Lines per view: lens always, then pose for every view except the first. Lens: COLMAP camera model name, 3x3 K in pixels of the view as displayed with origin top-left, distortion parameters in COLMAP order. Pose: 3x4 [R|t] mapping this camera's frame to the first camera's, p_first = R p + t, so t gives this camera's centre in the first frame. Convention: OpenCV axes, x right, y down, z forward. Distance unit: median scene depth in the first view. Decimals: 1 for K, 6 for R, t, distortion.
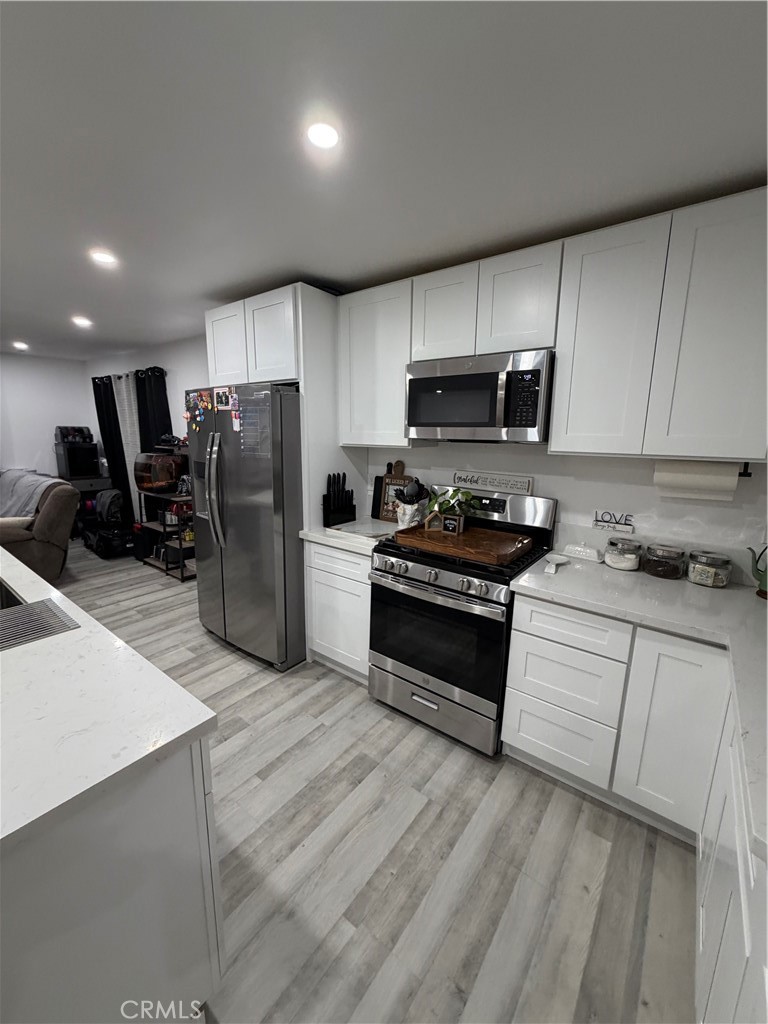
lens RADIAL K [[409.8, 0, 384.0], [0, 409.8, 512.0], [0, 0, 1]] dist [0.000561, 0.000631]
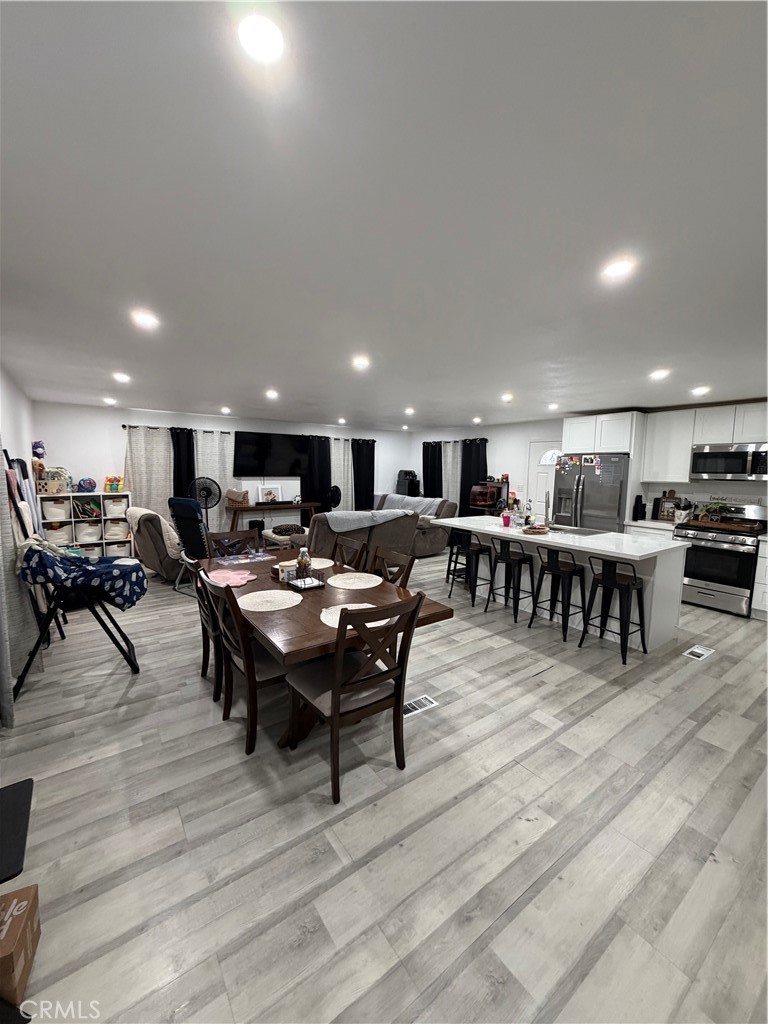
lens RADIAL K [[409.8, 0, 384.0], [0, 409.8, 512.0], [0, 0, 1]] dist [0.000561, 0.000631]
pose [[0.958264, 0.034155, -0.283837, -0.892062], [-0.061884, 0.994080, -0.089307, 0.297631], [0.279106, 0.103145, 0.954705, -1.546620]]
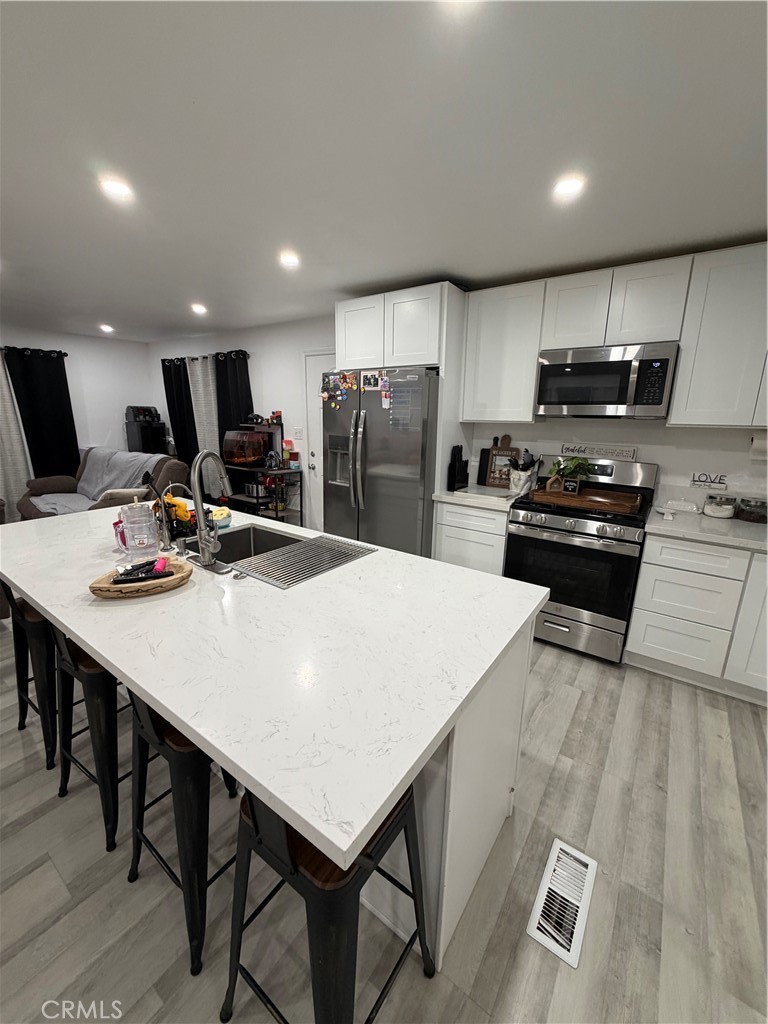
lens RADIAL K [[409.8, 0, 384.0], [0, 409.8, 512.0], [0, 0, 1]] dist [0.000561, 0.000631]
pose [[0.999368, -0.006955, 0.034850, -0.434602], [0.005503, 0.999119, 0.041602, 0.054381], [-0.035109, -0.041384, 0.998526, -0.203547]]
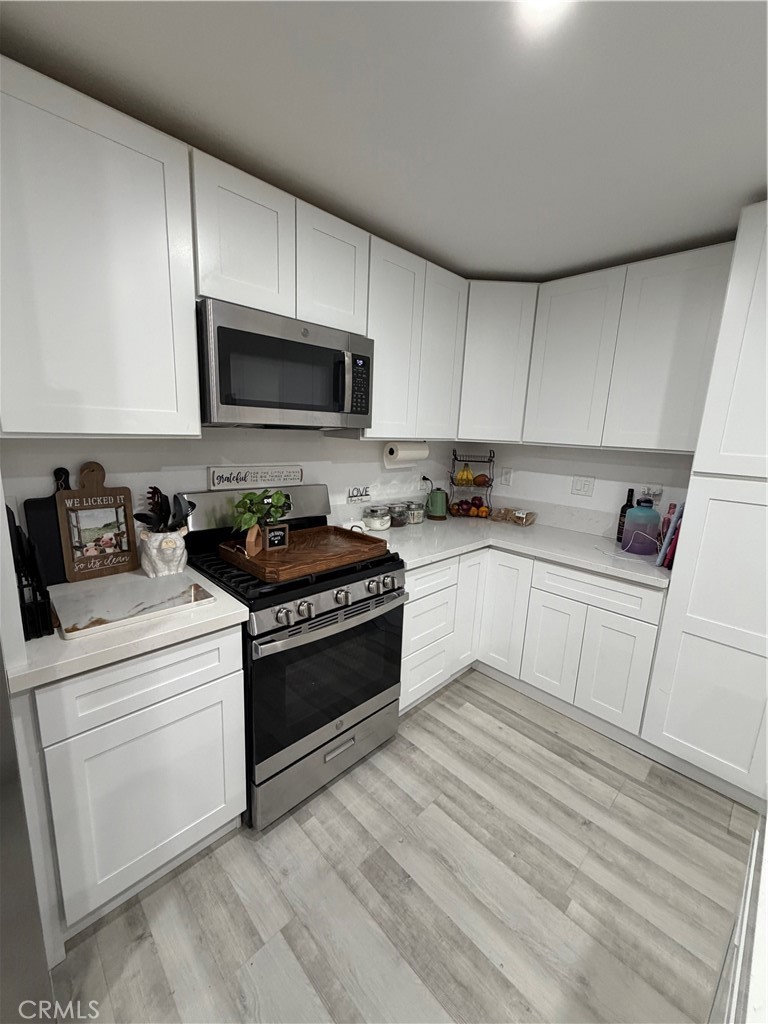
lens RADIAL K [[409.8, 0, 384.0], [0, 409.8, 512.0], [0, 0, 1]] dist [0.000561, 0.000631]
pose [[0.138334, -0.205303, 0.968873, -0.539764], [0.154653, 0.970755, 0.183621, -0.123420], [-0.978236, 0.124439, 0.166039, 0.666589]]
